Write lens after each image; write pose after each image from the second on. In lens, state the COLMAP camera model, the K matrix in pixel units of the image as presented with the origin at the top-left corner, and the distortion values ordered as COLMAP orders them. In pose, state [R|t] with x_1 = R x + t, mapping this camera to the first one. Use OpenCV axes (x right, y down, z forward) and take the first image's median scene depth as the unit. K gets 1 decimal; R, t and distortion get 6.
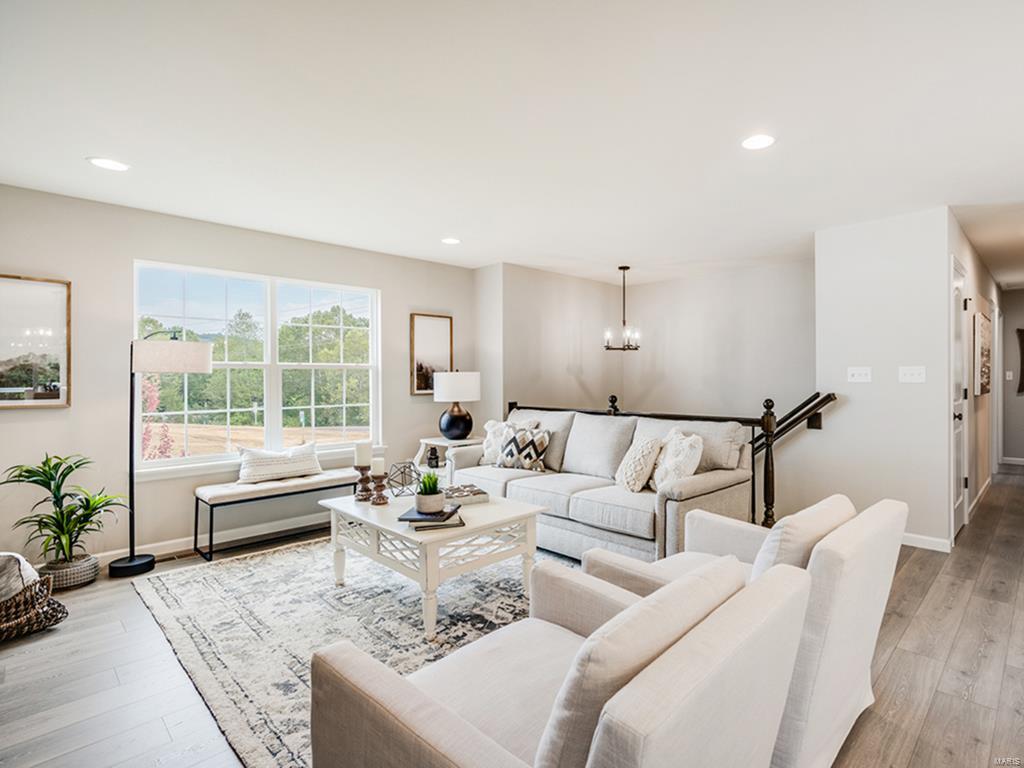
lens RADIAL K [[540.2, 0, 514.8], [0, 540.2, 382.0], [0, 0, 1]] dist [0.006617, 0.000579]
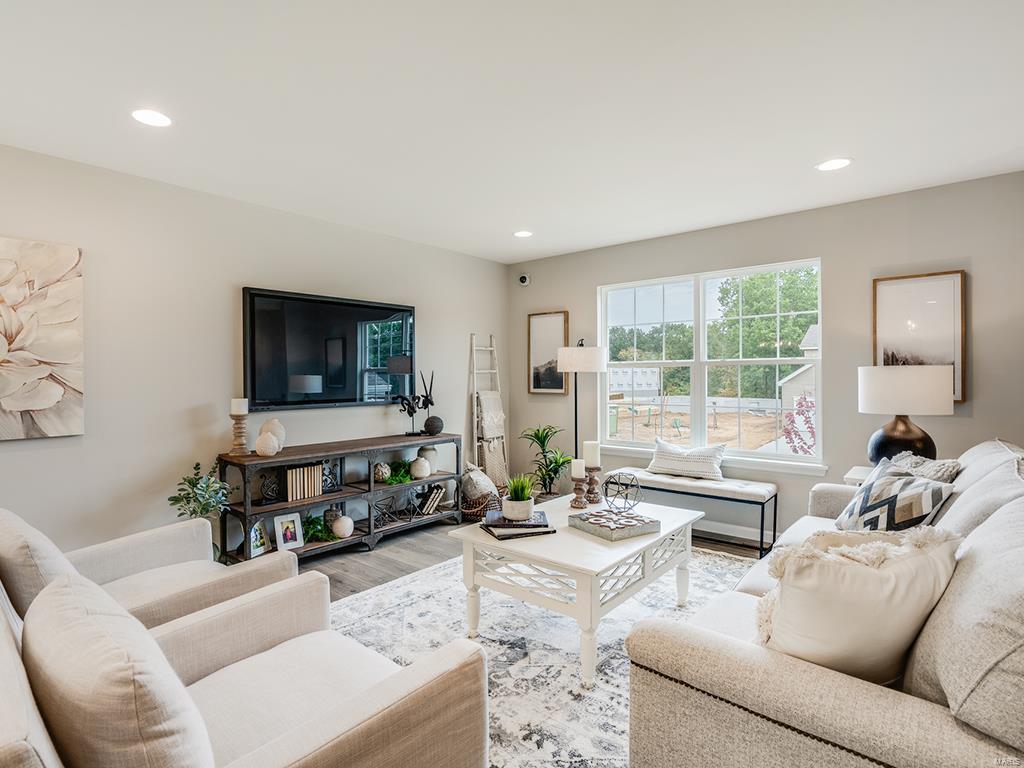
lens RADIAL K [[540.2, 0, 515.1], [0, 540.2, 381.0], [0, 0, 1]] dist [0.006617, 0.000579]
pose [[0.118579, 0.021163, -0.992719, 0.510466], [0.005316, 0.999745, 0.021948, -0.019948], [0.992930, -0.007880, 0.118436, 0.560435]]
